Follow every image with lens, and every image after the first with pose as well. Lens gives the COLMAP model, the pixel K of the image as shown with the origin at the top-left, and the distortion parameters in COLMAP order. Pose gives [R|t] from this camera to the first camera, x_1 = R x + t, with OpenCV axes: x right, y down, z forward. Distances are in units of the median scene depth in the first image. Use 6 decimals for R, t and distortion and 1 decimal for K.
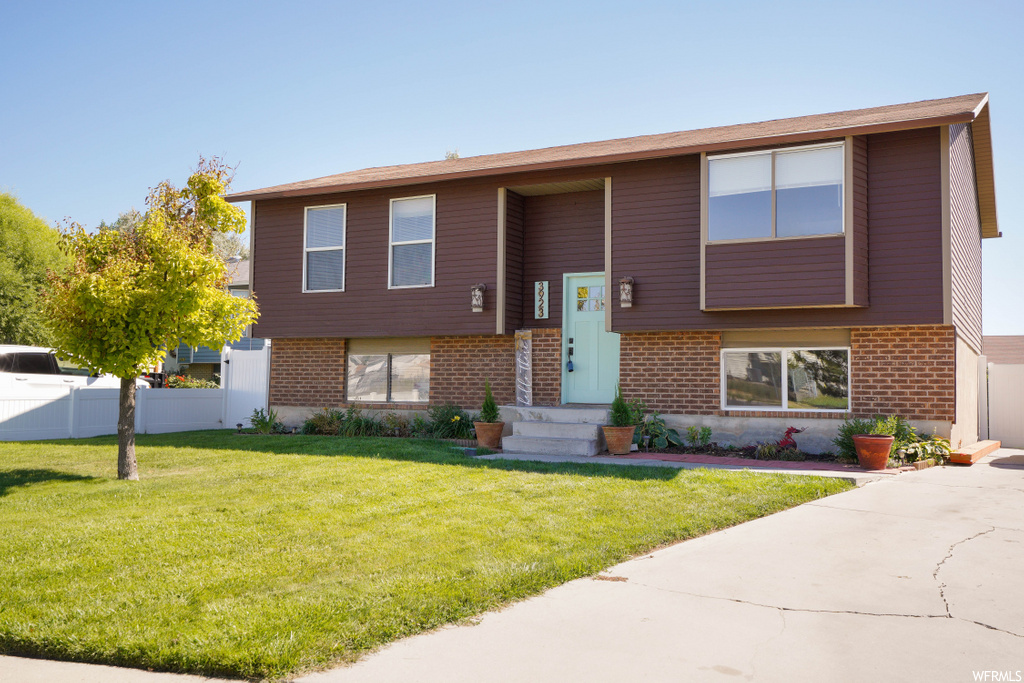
lens RADIAL K [[993.0, 0, 512.0], [0, 993.0, 341.5], [0, 0, 1]] dist [0.013469, 0.005544]
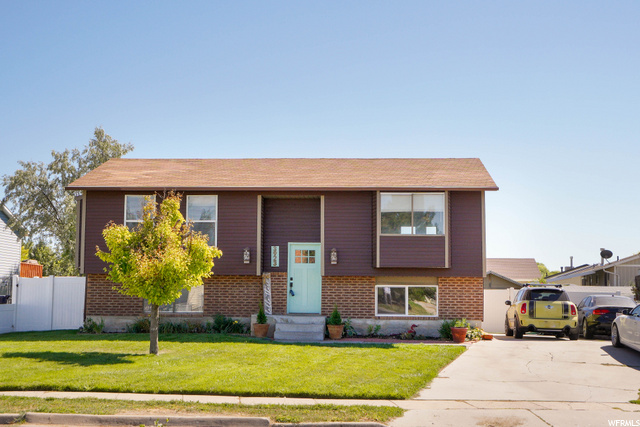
lens RADIAL K [[950.1, 0, 320.0], [0, 950.1, 213.5], [0, 0, 1]] dist [0.056036, 0.014310]
pose [[0.906764, 0.034981, 0.420185, -0.681790], [-0.021654, 0.999101, -0.036448, -0.062990], [-0.421082, 0.023951, 0.906706, -0.670612]]
